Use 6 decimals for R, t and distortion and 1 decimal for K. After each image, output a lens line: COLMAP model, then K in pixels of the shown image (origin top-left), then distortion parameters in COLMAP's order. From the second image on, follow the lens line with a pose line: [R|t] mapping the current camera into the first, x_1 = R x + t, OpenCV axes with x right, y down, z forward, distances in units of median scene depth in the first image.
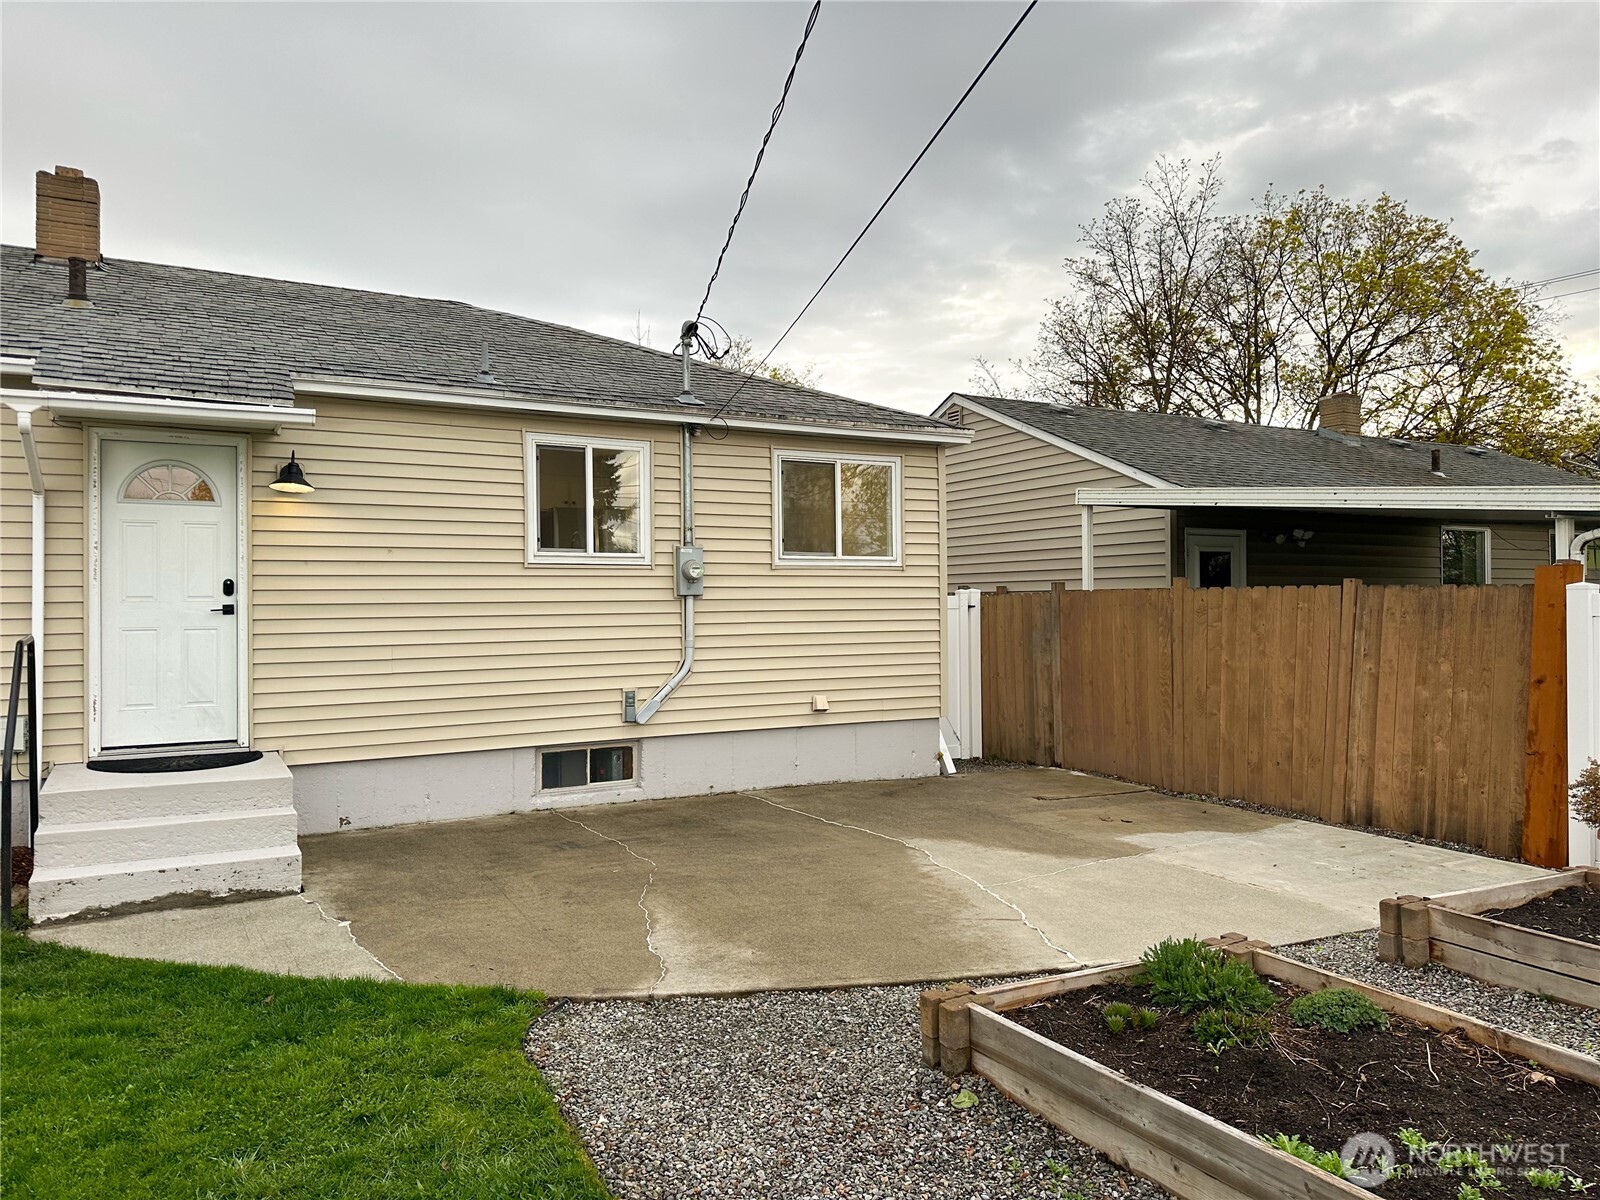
lens RADIAL K [[1093.7, 0, 800.0], [0, 1093.7, 600.0], [0, 0, 1]] dist [0.080204, -0.104202]
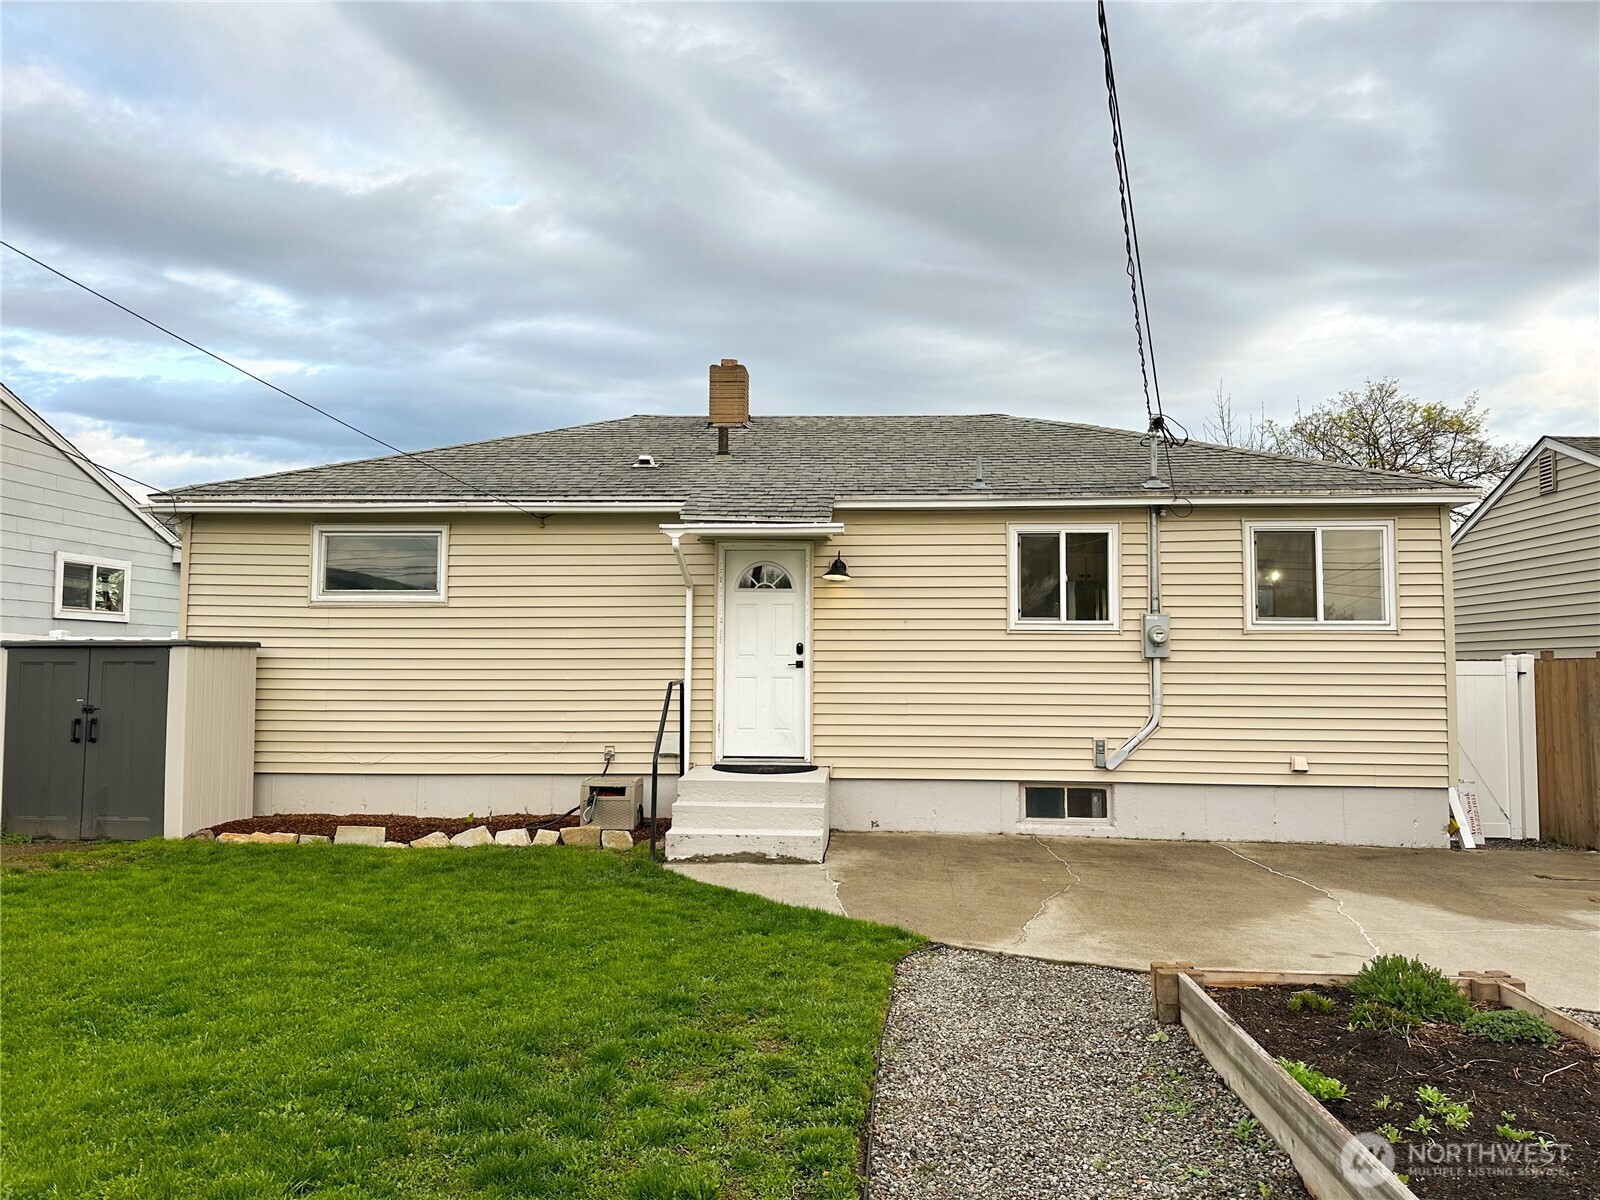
lens RADIAL K [[1093.7, 0, 800.0], [0, 1093.7, 600.0], [0, 0, 1]] dist [0.080204, -0.104202]
pose [[0.836524, -0.022304, -0.547477, 0.228612], [-0.010544, 0.998331, -0.056782, 0.005346], [0.547829, 0.053272, 0.834892, -0.155568]]
